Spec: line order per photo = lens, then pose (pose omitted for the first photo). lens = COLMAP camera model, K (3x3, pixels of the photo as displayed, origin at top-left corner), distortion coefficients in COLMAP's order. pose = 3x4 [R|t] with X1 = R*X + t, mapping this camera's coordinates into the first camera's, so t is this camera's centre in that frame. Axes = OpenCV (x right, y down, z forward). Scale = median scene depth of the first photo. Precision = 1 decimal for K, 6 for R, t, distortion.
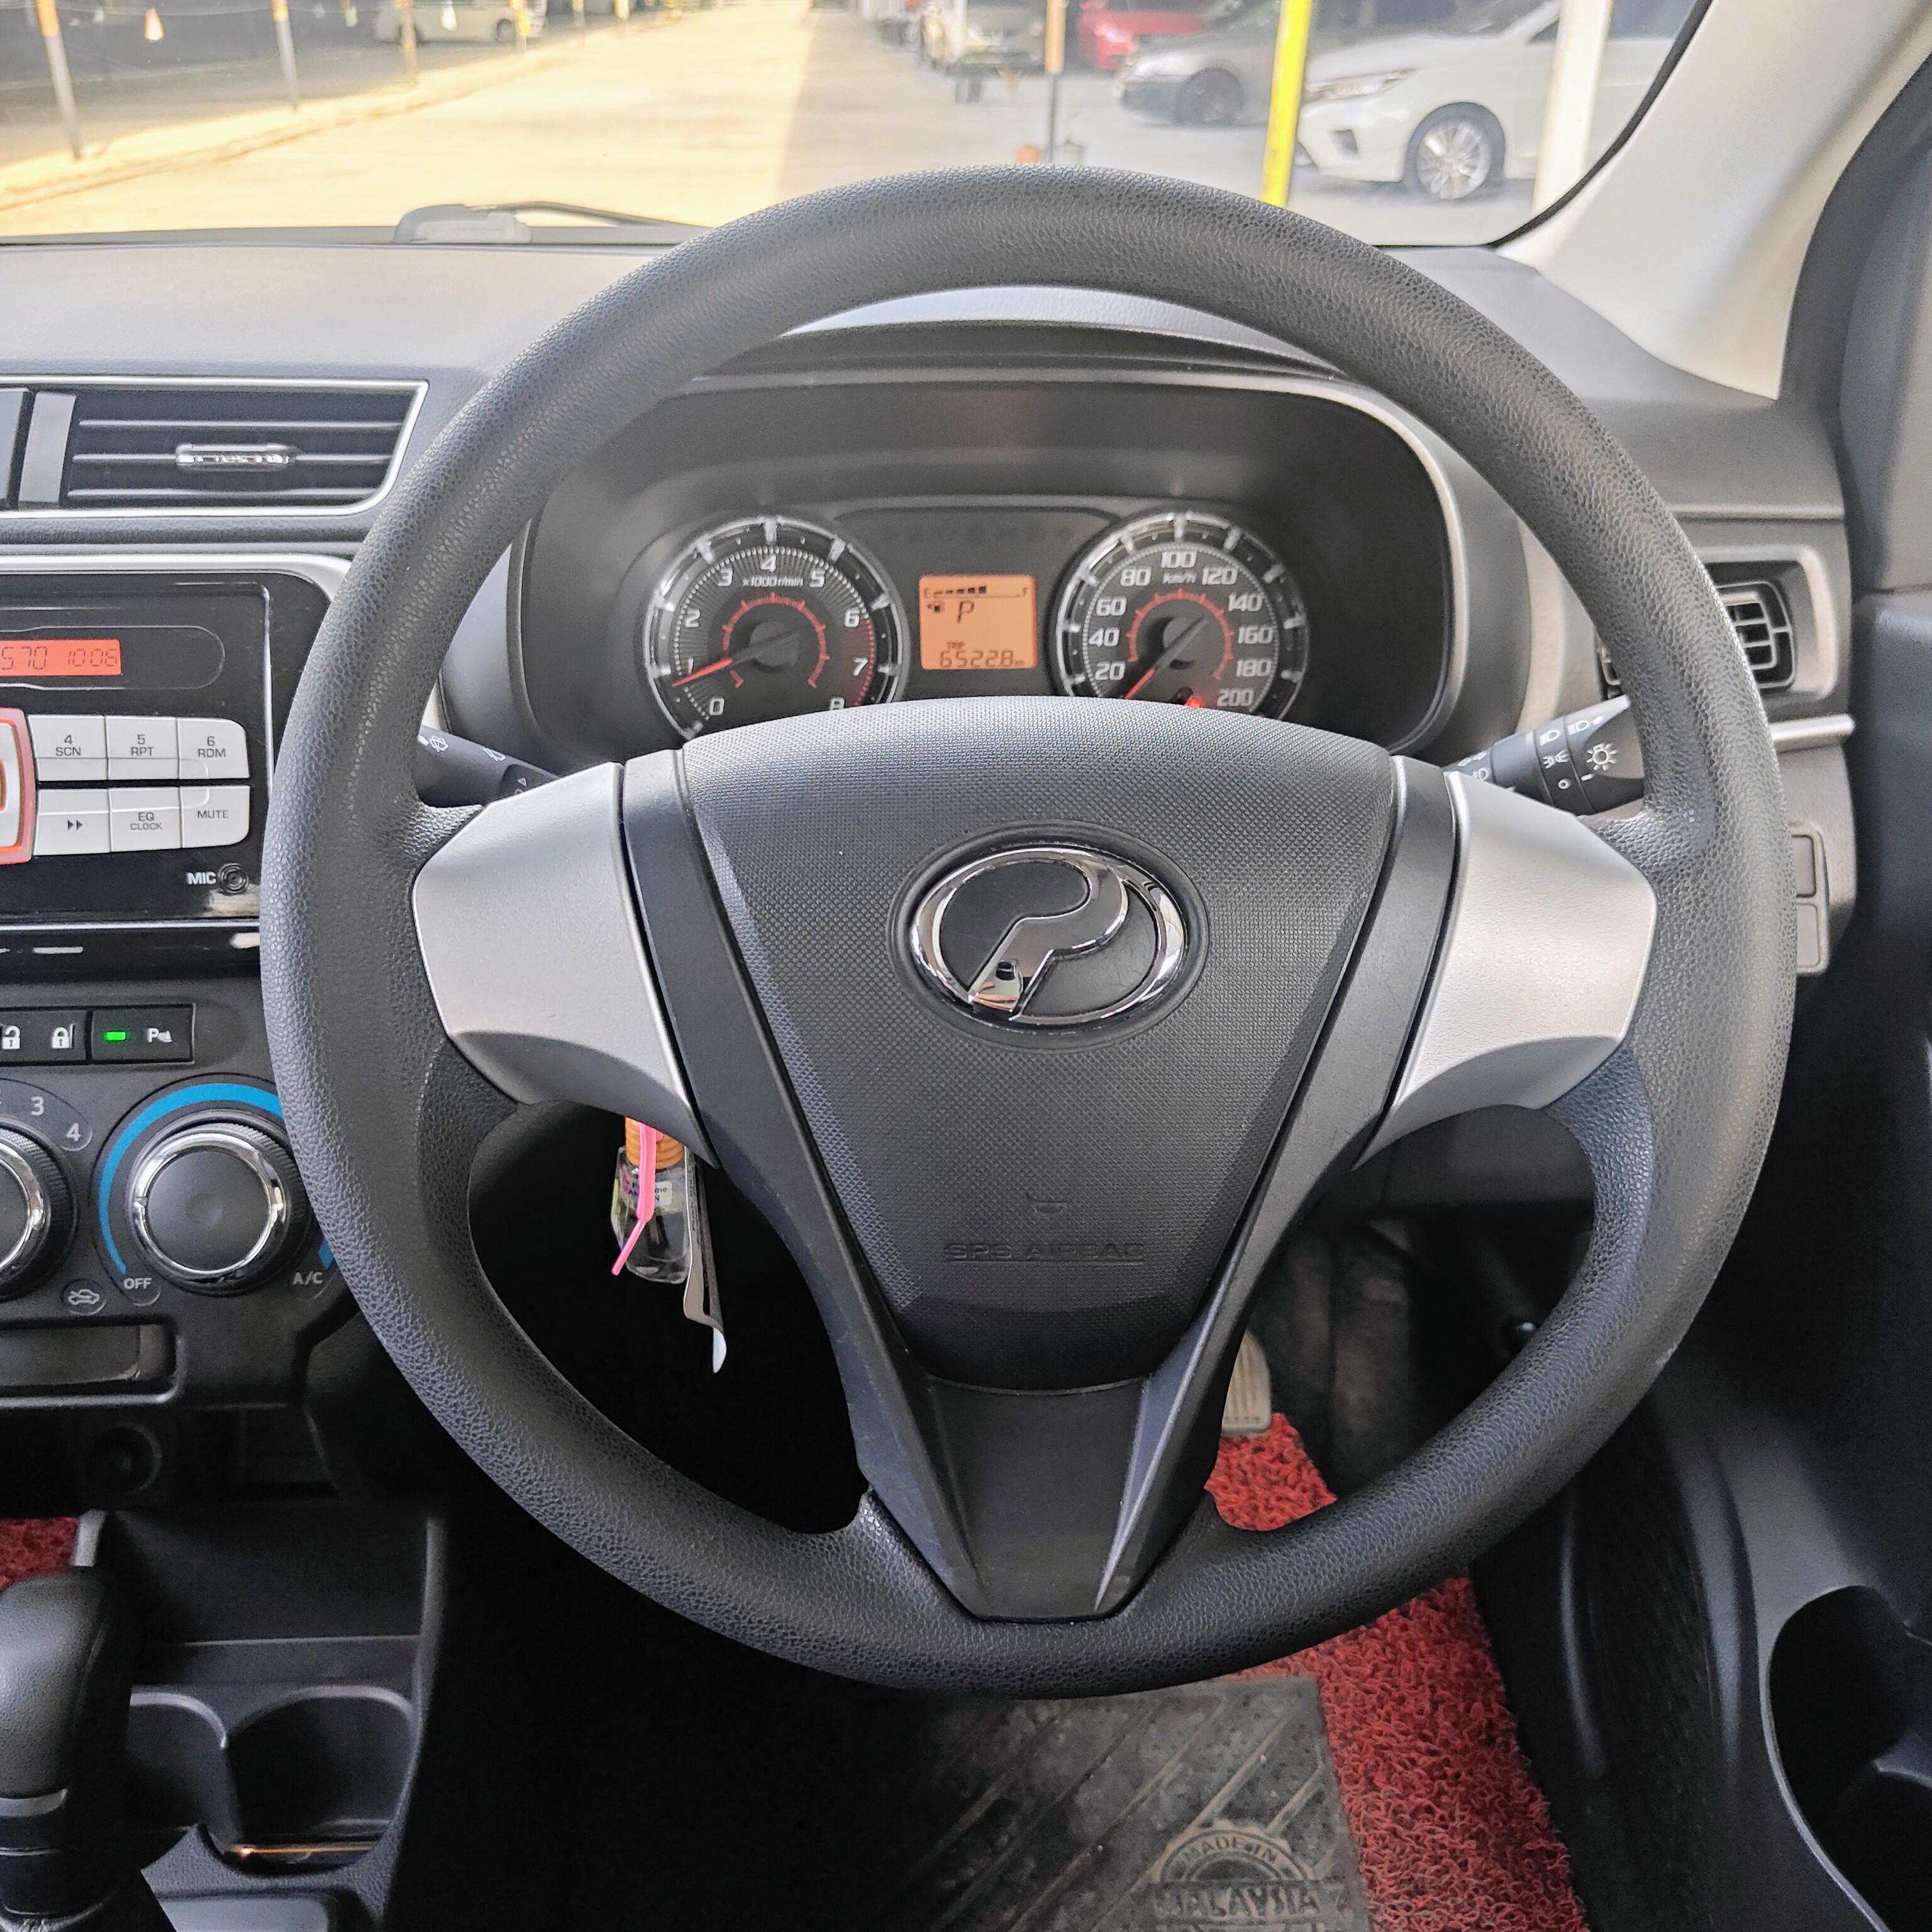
lens RADIAL K [[1819.7, 0, 934.0], [0, 1819.7, 981.6], [0, 0, 1]] dist [0.006674, -0.019571]
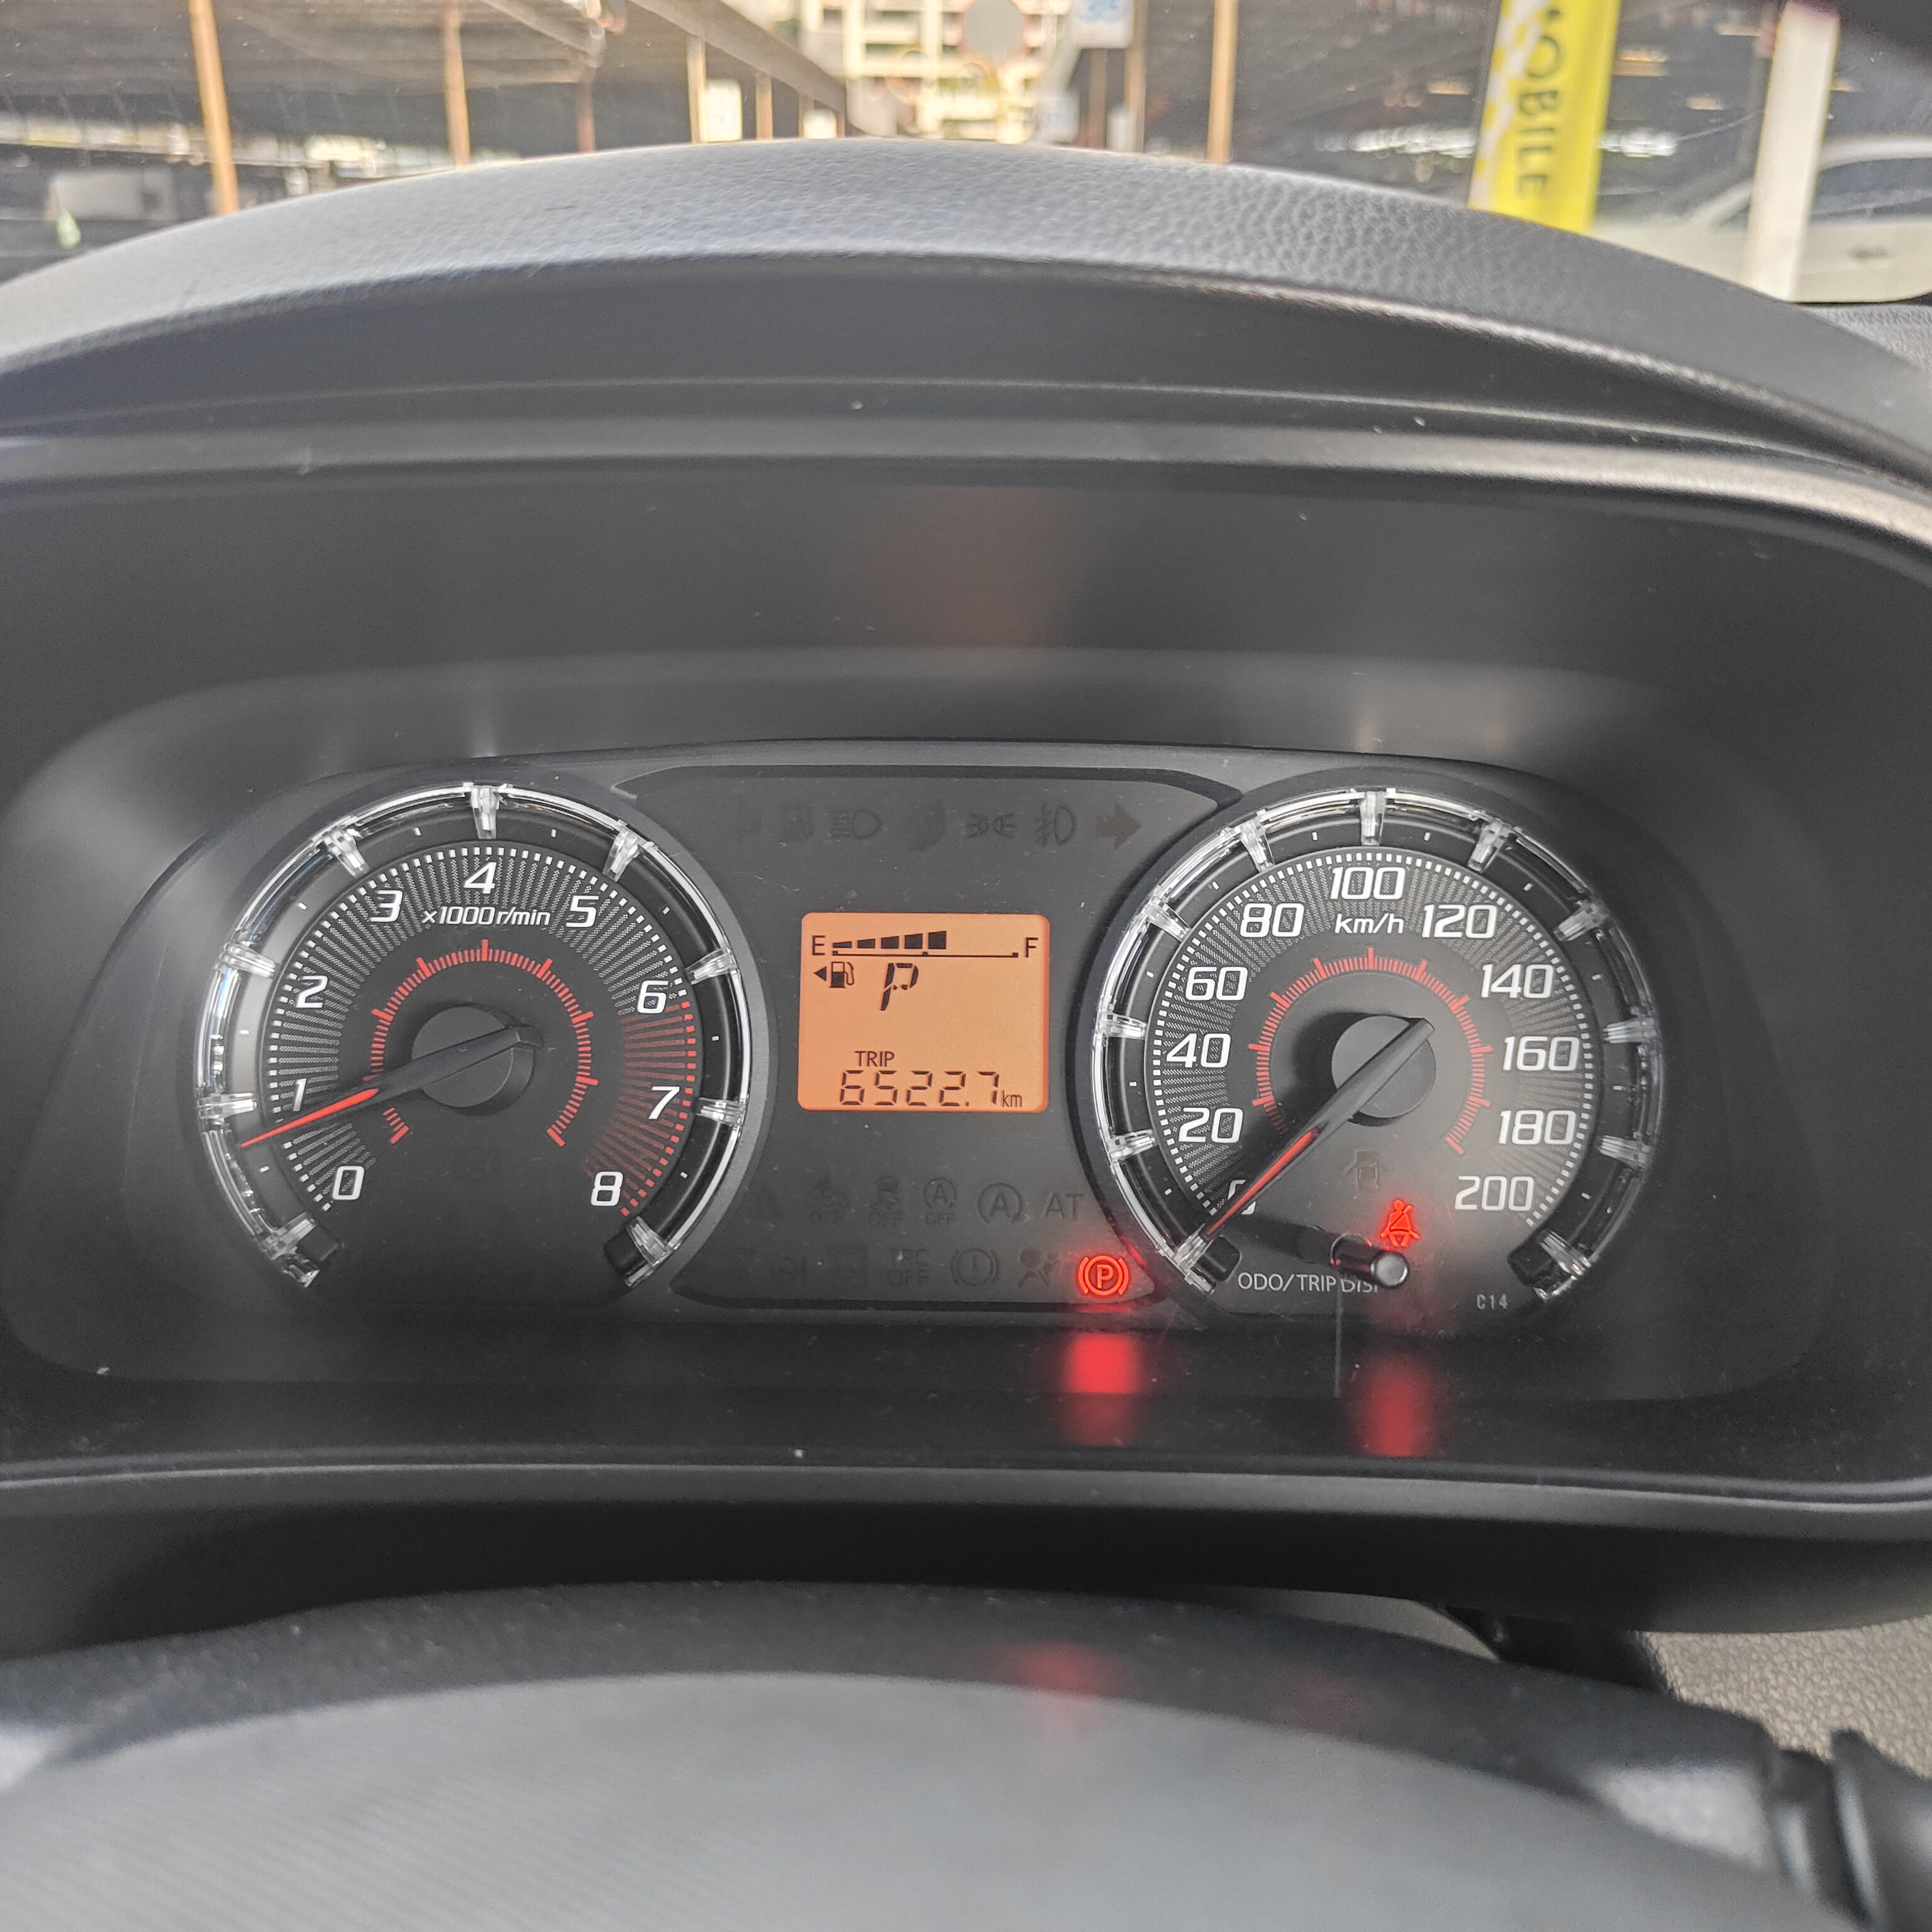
lens RADIAL K [[1819.7, 0, 934.0], [0, 1819.7, 981.6], [0, 0, 1]] dist [0.006674, -0.019571]
pose [[0.995972, 0.025101, -0.086083, 0.066259], [-0.033177, 0.995047, -0.093708, -0.162002], [0.083304, 0.096187, 0.991871, 0.543152]]
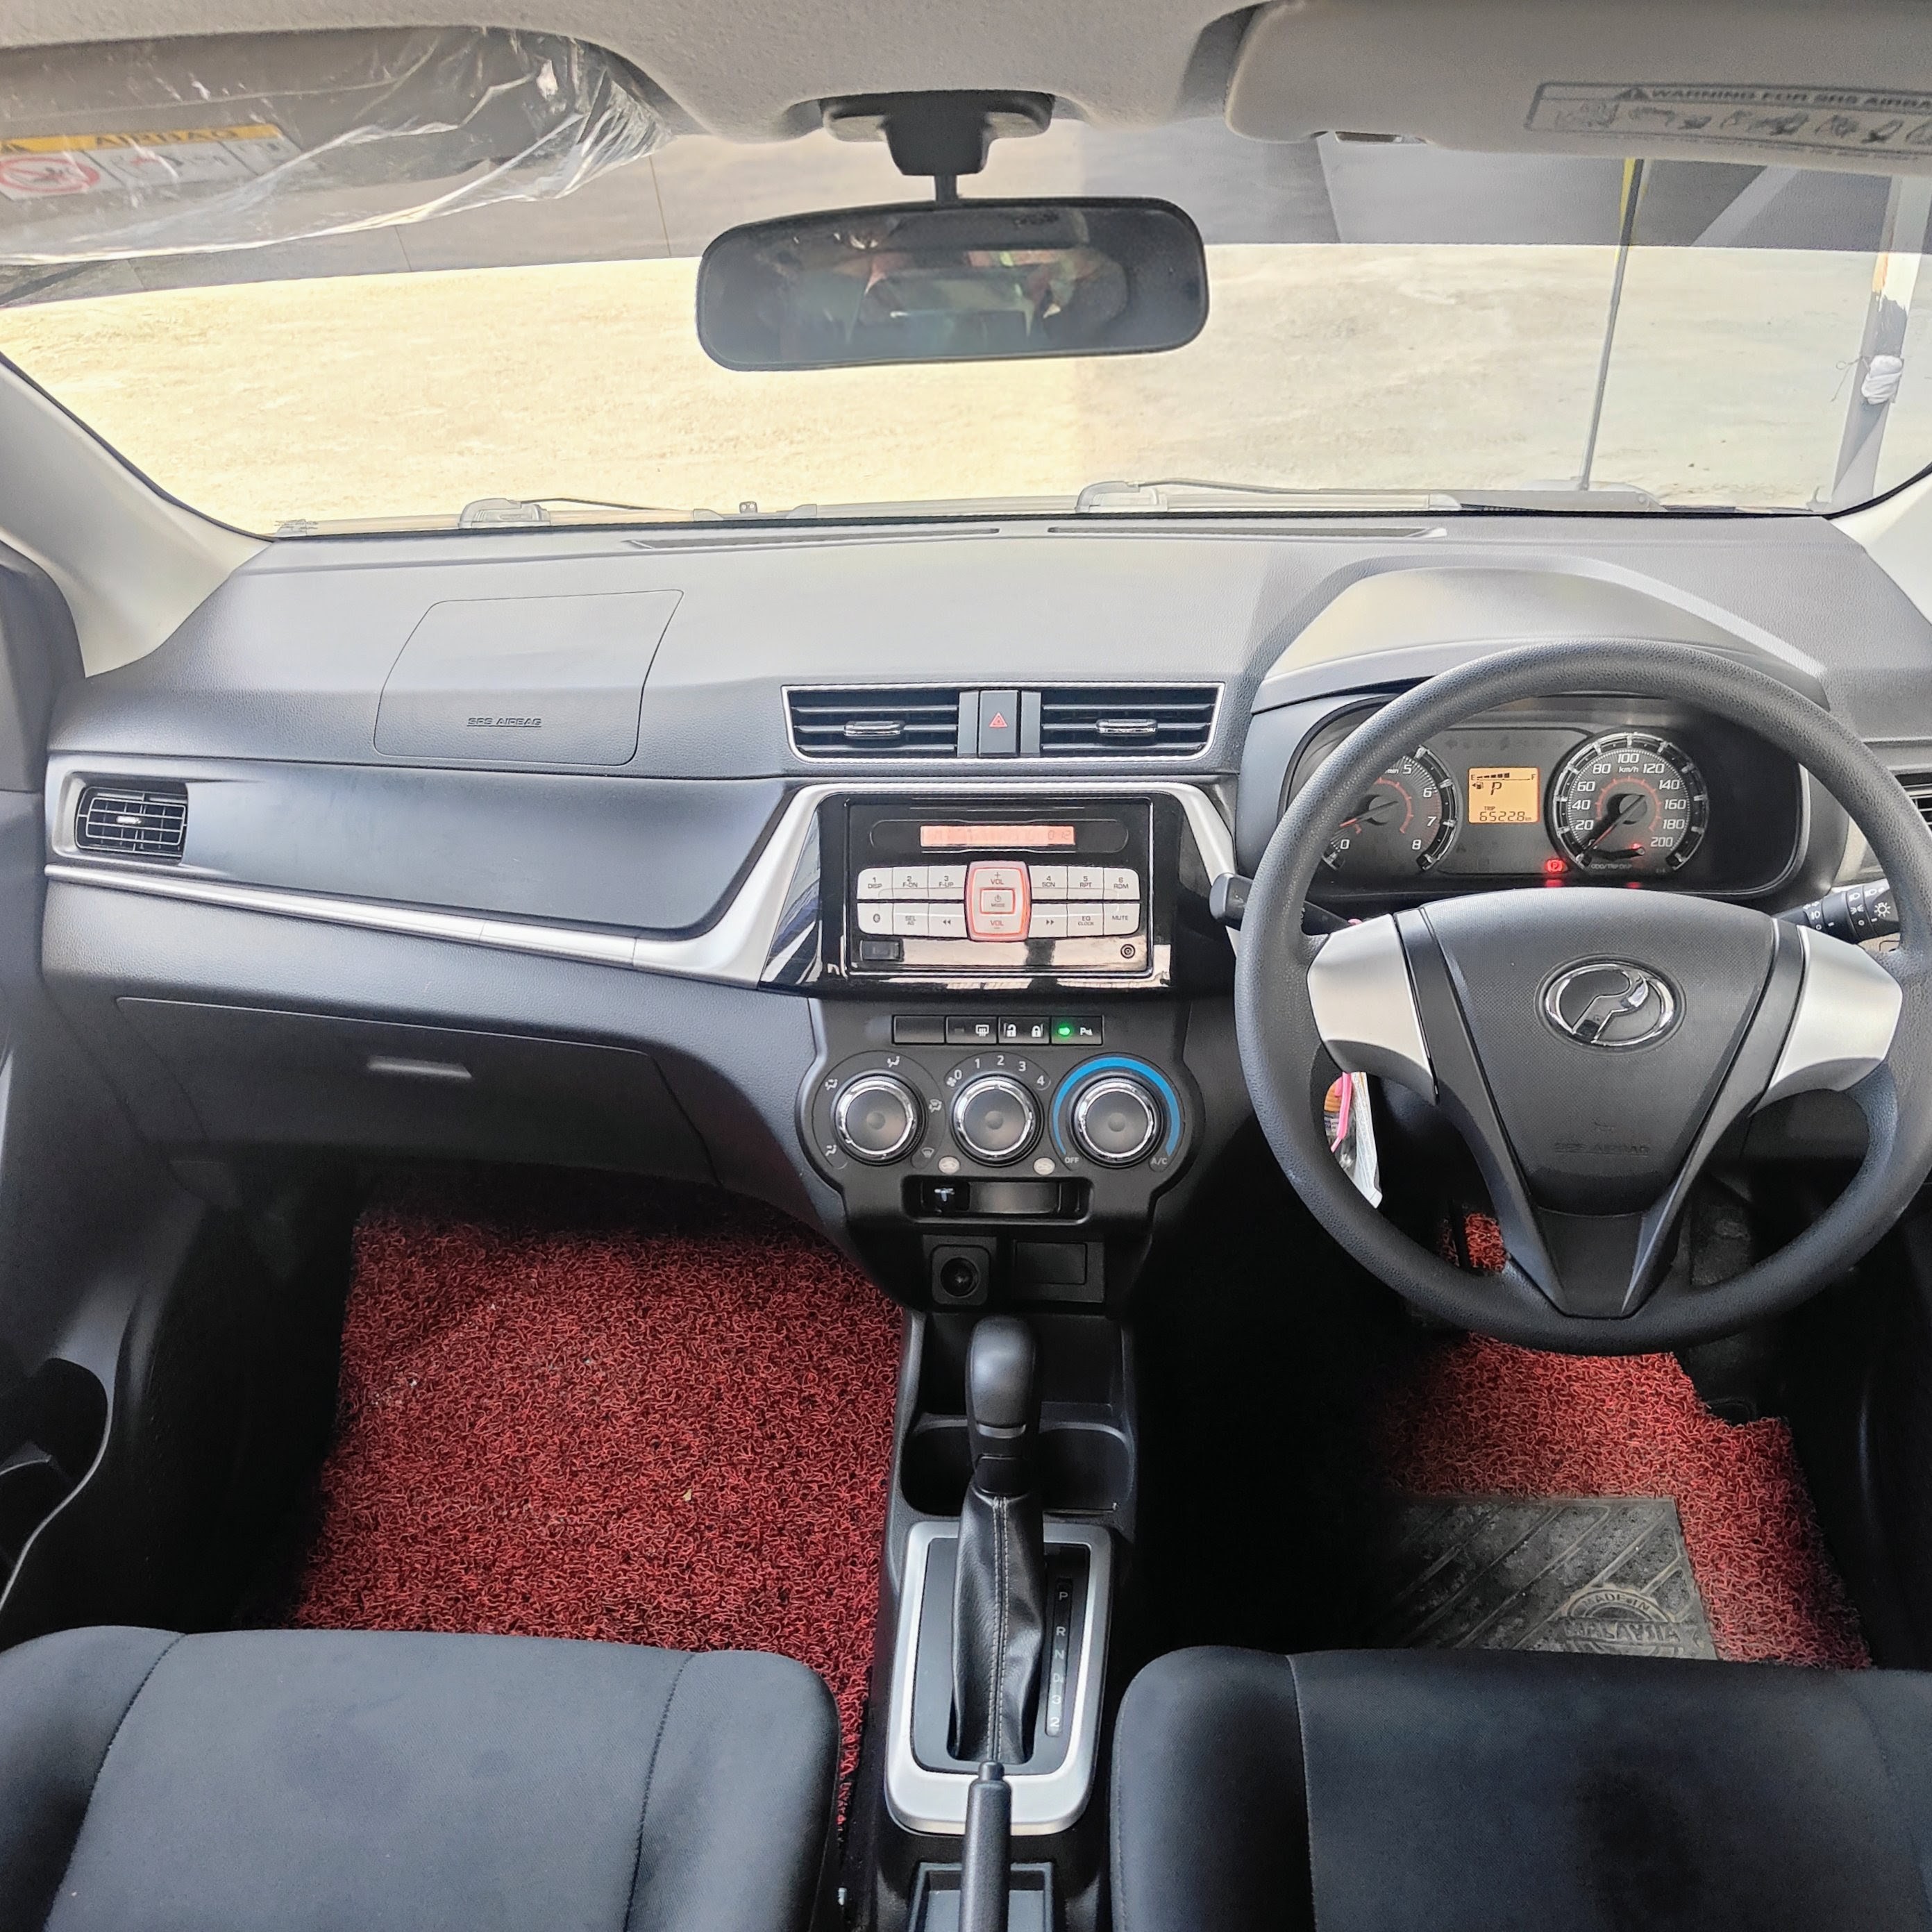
lens RADIAL K [[1888.4, 0, 966.0], [0, 1888.4, 966.0], [0, 0, 1]] dist [-0.005425, -0.010251]
pose [[0.991560, 0.022498, -0.127679, -0.241951], [-0.021846, 0.999740, 0.006506, -0.040603], [0.127792, -0.003662, 0.991794, -0.788520]]
